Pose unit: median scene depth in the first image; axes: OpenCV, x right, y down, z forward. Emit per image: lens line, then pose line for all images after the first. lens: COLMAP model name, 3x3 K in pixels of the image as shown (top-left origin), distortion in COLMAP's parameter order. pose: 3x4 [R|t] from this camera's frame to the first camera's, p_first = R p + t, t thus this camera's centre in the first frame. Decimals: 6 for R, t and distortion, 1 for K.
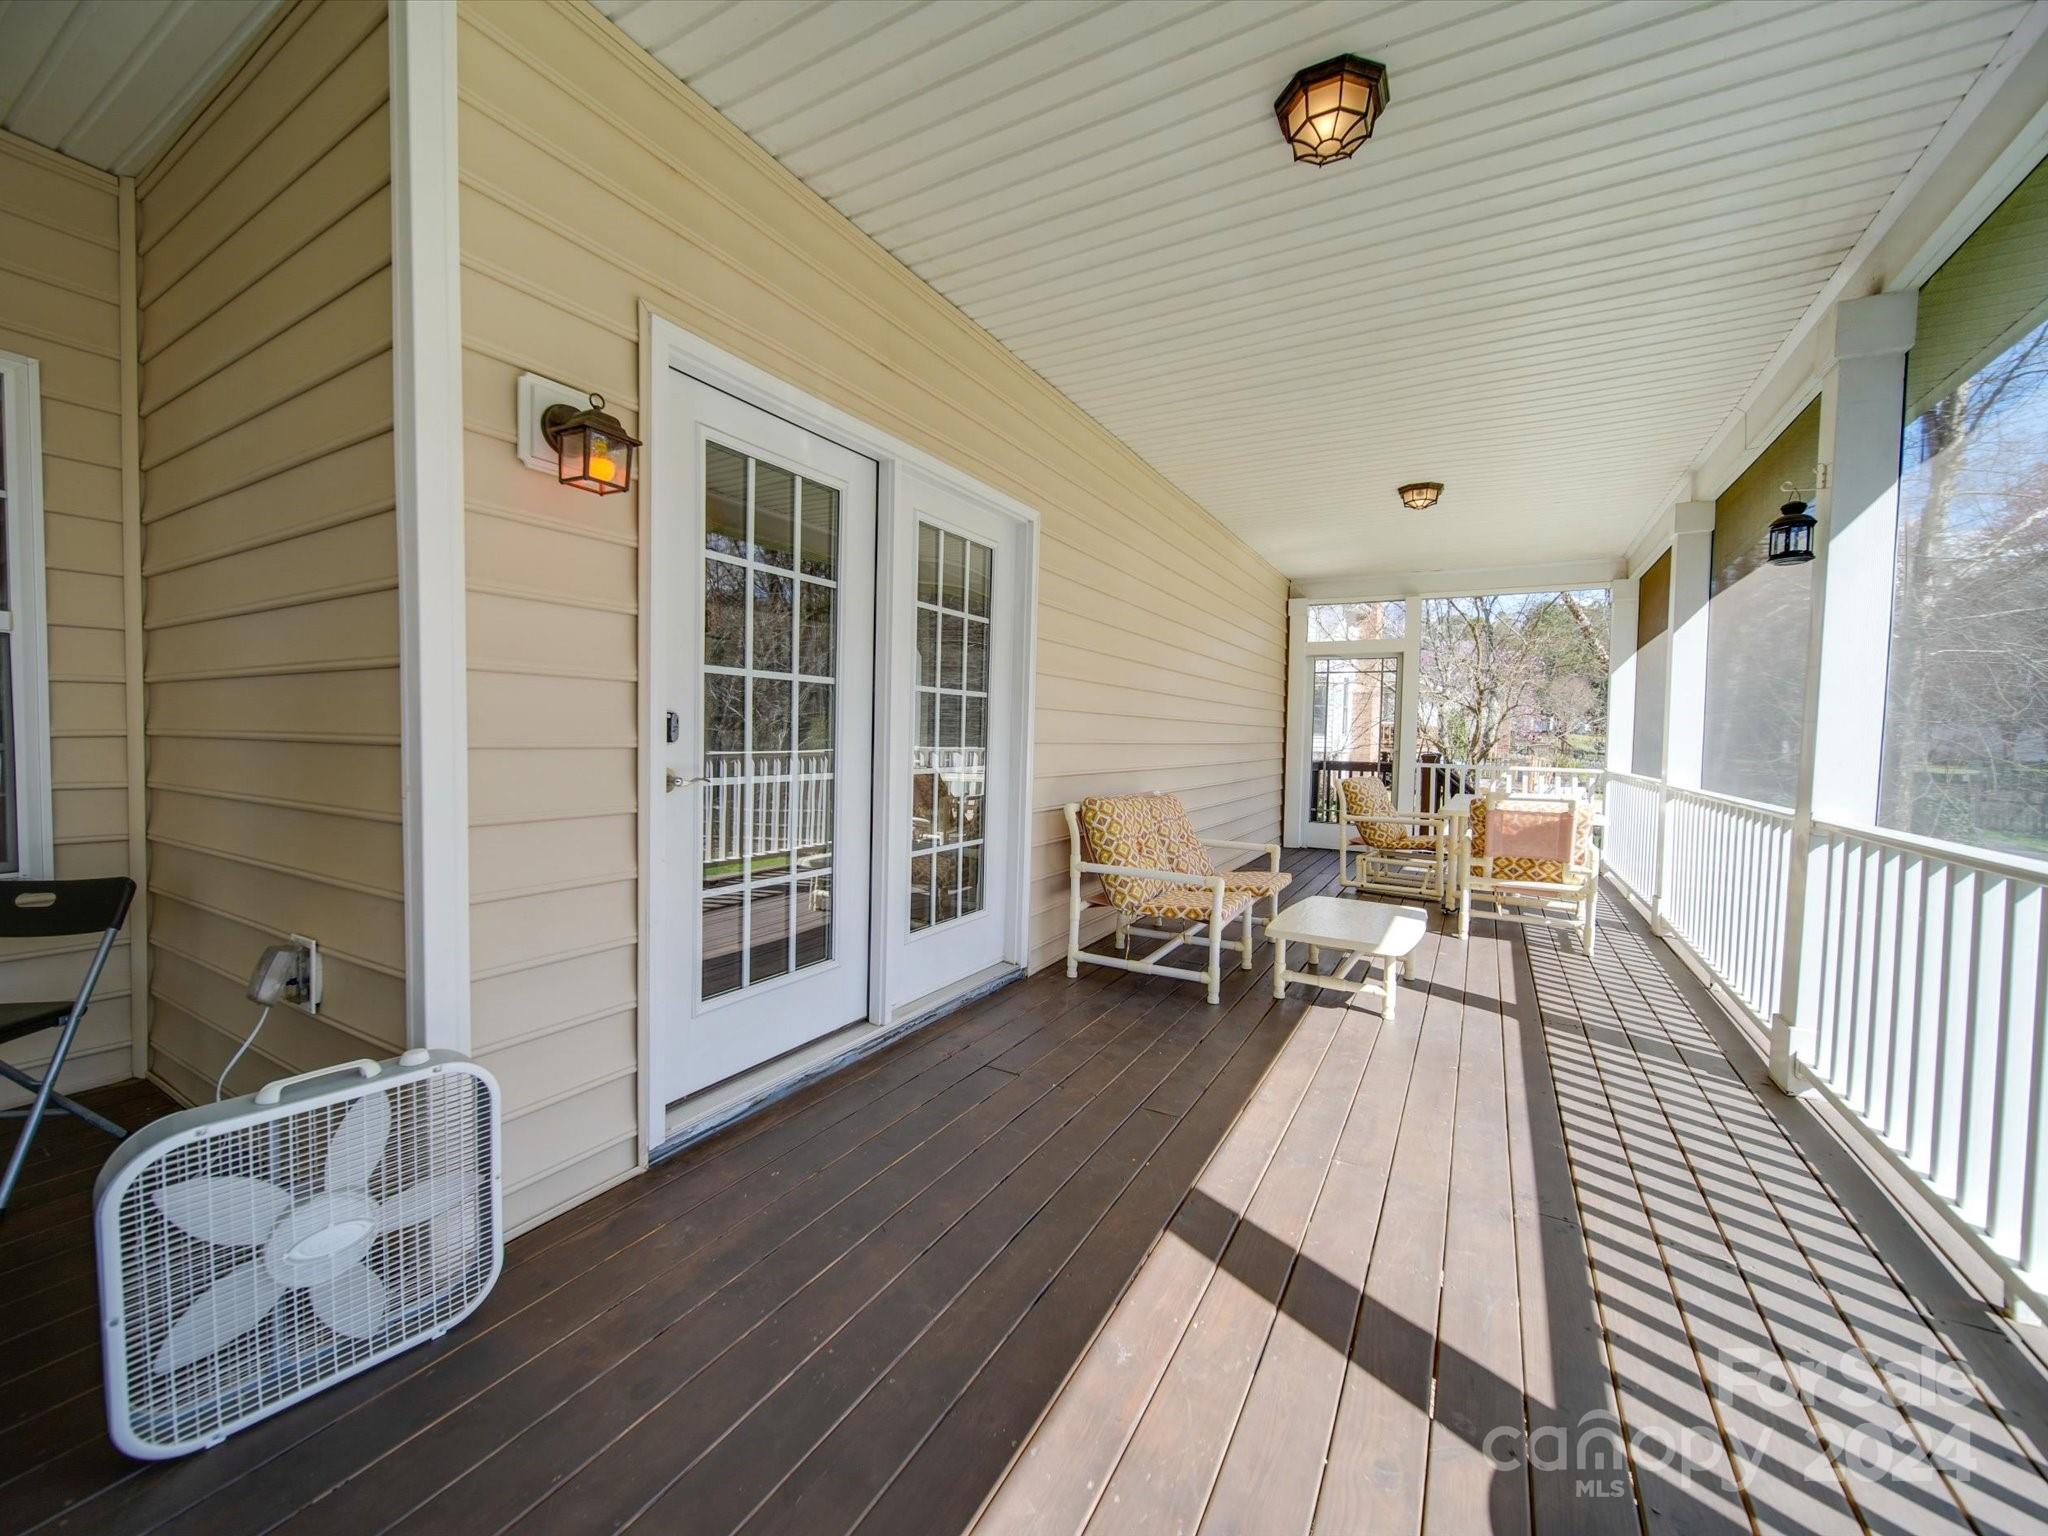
lens RADIAL K [[797.3, 0, 1021.5], [0, 797.3, 763.9], [0, 0, 1]] dist [0.000984, -0.001945]
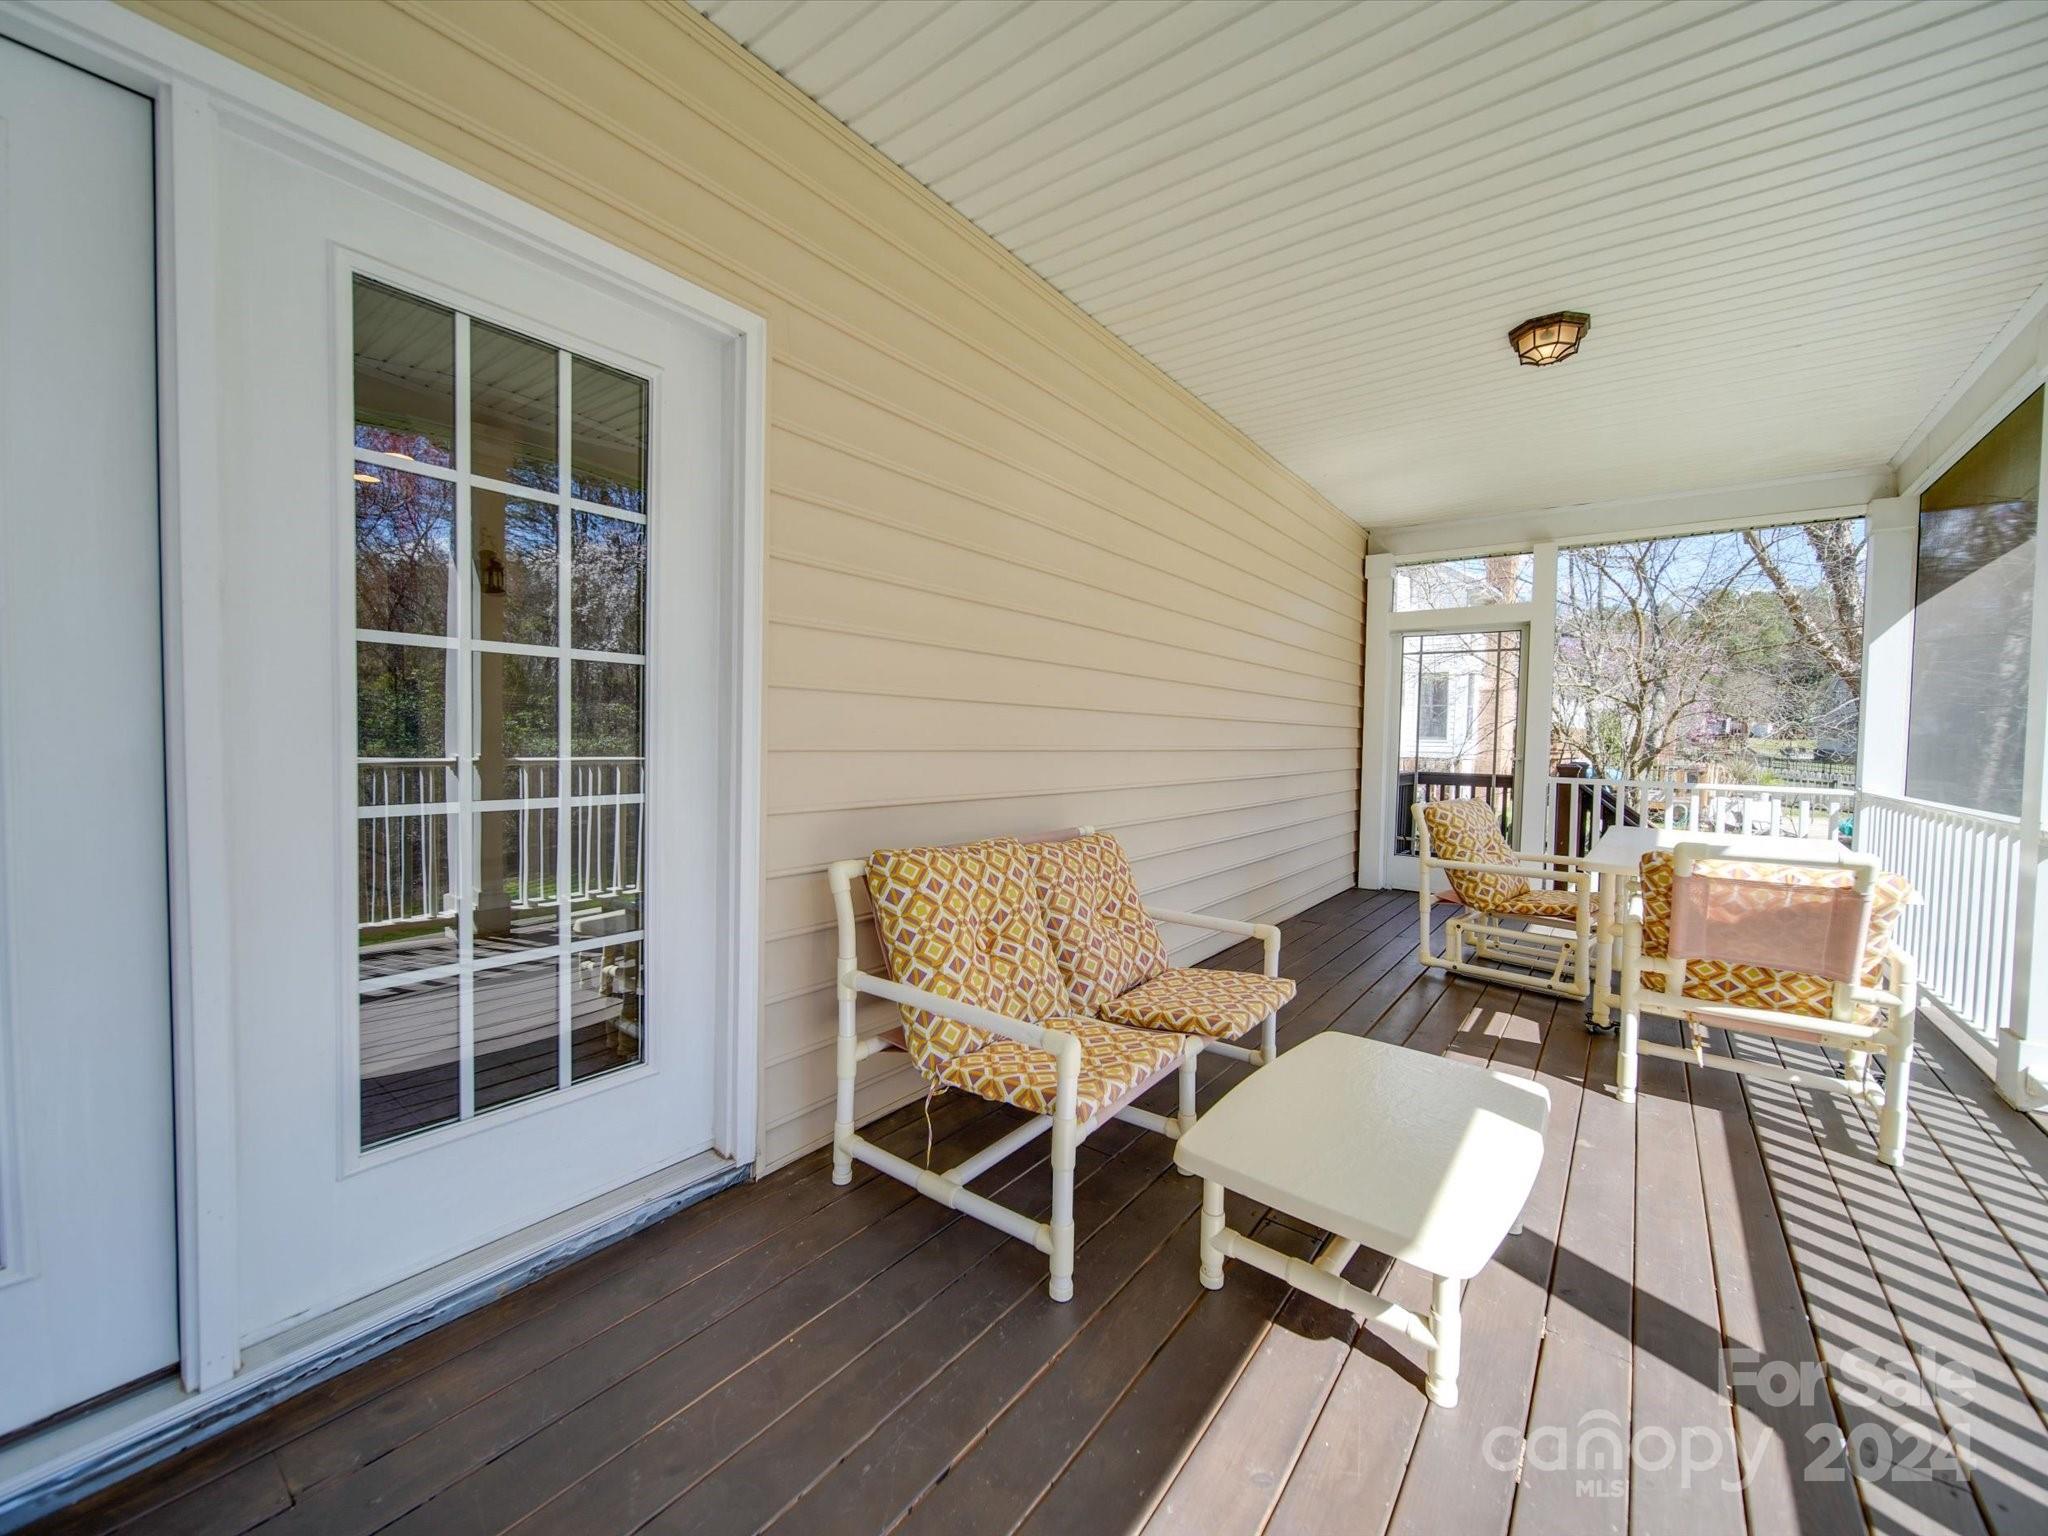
lens RADIAL K [[797.3, 0, 1022.7], [0, 797.3, 765.4], [0, 0, 1]] dist [0.000984, -0.001945]
pose [[0.990933, 0.003477, -0.134309, 0.217075], [-0.004002, 0.999985, -0.003644, -0.012508], [0.134294, 0.004148, 0.990933, 0.403228]]
